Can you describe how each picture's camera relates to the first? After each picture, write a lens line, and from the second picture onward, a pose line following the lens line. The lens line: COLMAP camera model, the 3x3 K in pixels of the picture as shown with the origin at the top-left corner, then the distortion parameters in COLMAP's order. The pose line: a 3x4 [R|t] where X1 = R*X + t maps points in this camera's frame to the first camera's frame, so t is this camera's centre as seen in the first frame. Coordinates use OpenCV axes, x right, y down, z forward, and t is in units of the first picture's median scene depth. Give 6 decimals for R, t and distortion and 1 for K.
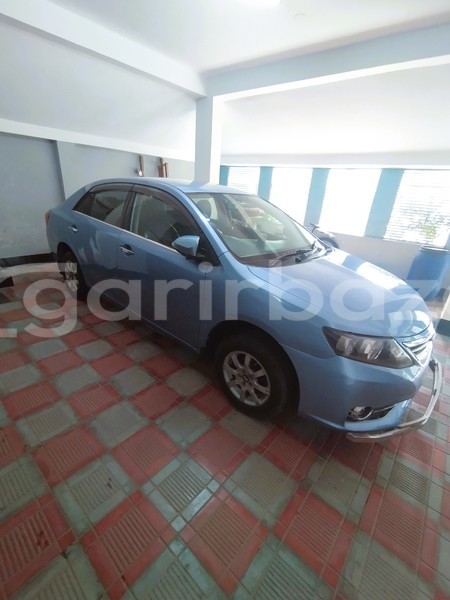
lens RADIAL K [[288.1, 0, 225.0], [0, 288.1, 300.0], [0, 0, 1]] dist [0.004203, 0.000395]
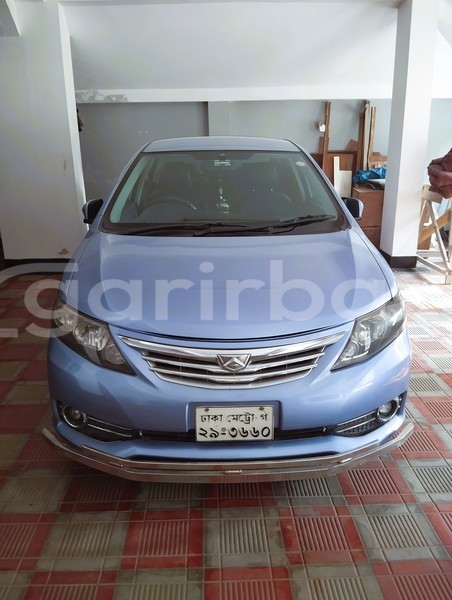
lens RADIAL K [[498.0, 0, 226.0], [0, 498.0, 300.0], [0, 0, 1]] dist [0.070472, -0.156004]
pose [[0.674483, 0.144525, -0.724006, 0.510399], [-0.210660, 0.977559, -0.001112, 0.002320], [0.707598, 0.153269, 0.689793, 0.103320]]
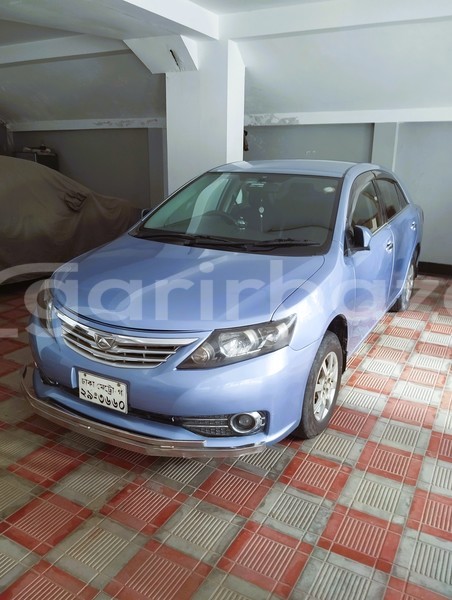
lens RADIAL K [[498.0, 0, 226.0], [0, 498.0, 300.0], [0, 0, 1]] dist [0.070472, -0.156004]
pose [[0.199905, 0.202481, -0.958665, 0.713471], [-0.355381, 0.926773, 0.121639, -0.087347], [0.913095, 0.316375, 0.257225, 0.342422]]
